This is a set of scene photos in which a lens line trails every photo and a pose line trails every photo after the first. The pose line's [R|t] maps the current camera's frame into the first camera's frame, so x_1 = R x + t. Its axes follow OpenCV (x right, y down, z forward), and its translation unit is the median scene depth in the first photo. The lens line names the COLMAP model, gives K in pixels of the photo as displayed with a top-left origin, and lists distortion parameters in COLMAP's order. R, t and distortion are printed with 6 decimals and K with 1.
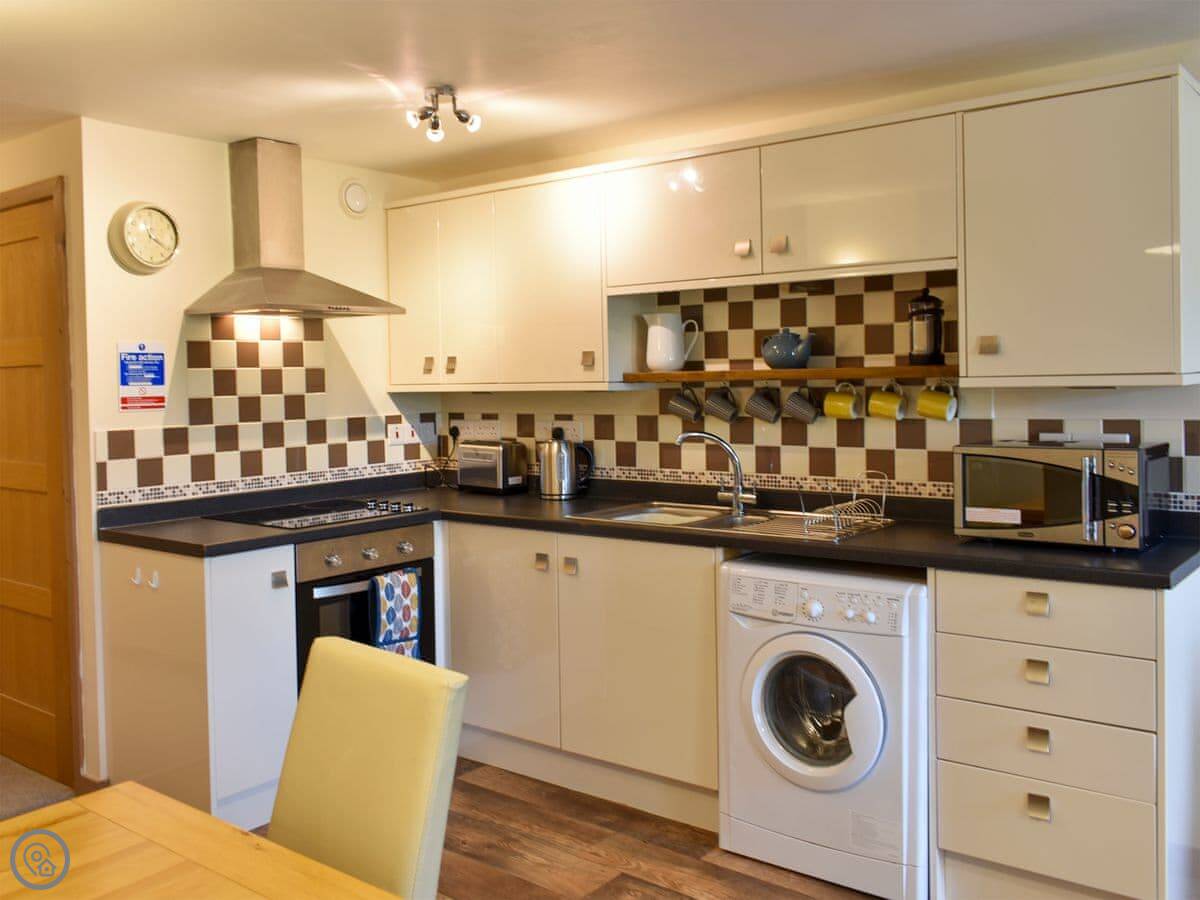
lens RADIAL K [[1098.9, 0, 540.0], [0, 1098.9, 417.1], [0, 0, 1]] dist [-0.002055, -0.001158]
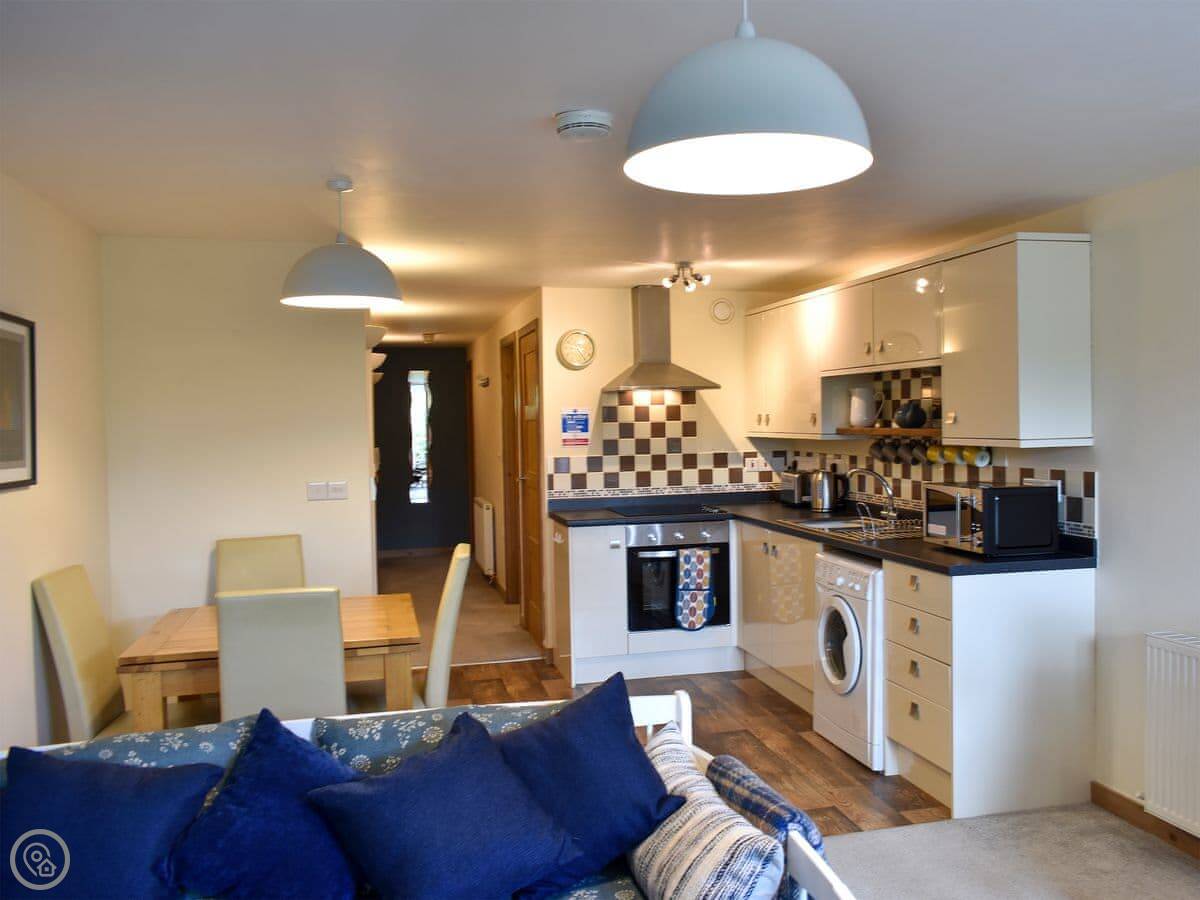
lens RADIAL K [[1098.9, 0, 635.6], [0, 1098.9, 460.7], [0, 0, 1]] dist [-0.002055, -0.001158]
pose [[0.802068, 0.029322, -0.596513, 0.769257], [-0.019537, 0.999548, 0.022863, -0.025378], [0.596913, -0.006684, 0.802278, -0.367972]]
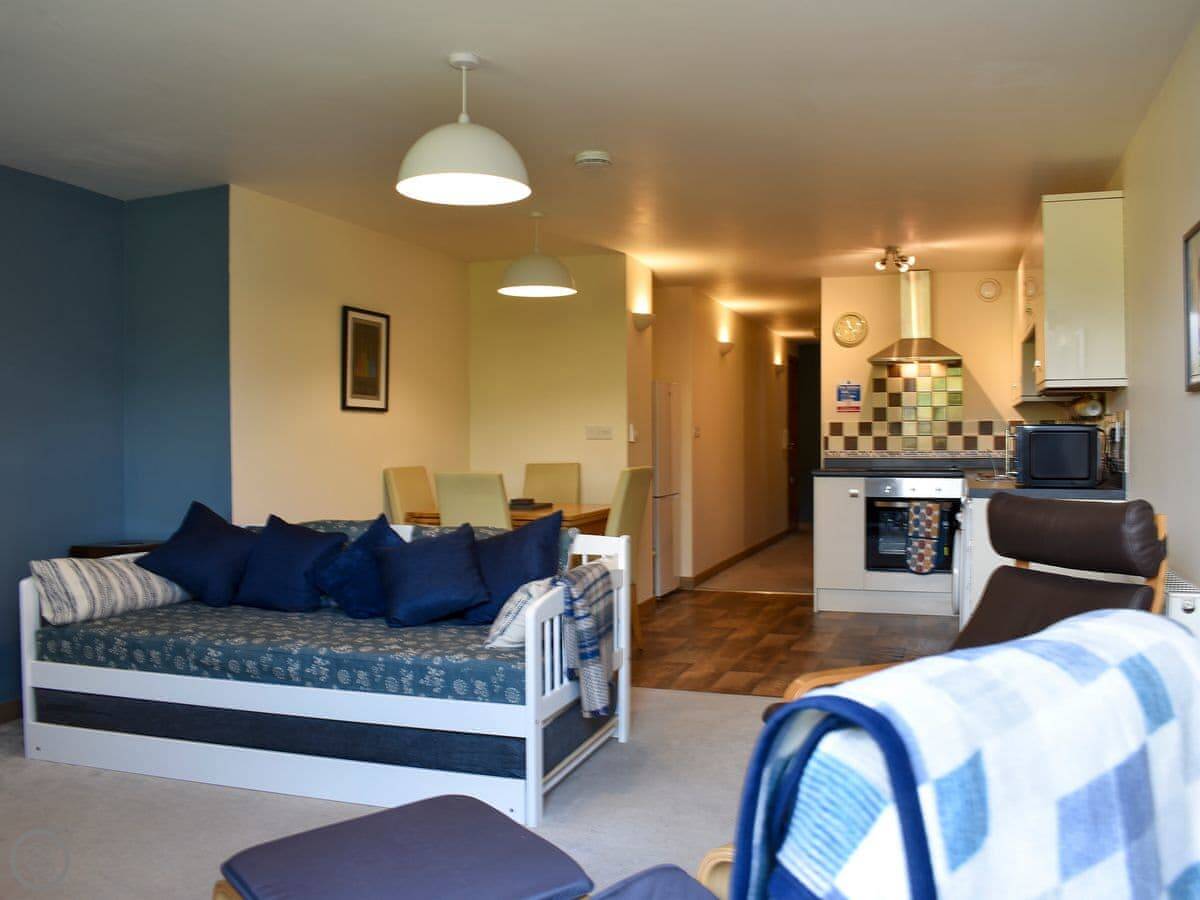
lens RADIAL K [[1098.9, 0, 597.0], [0, 1098.9, 440.0], [0, 0, 1]] dist [-0.002055, -0.001158]
pose [[0.339265, 0.020622, -0.940465, 1.398922], [-0.042626, 0.999070, 0.006531, 0.050355], [0.939724, 0.037872, 0.339829, -0.143557]]
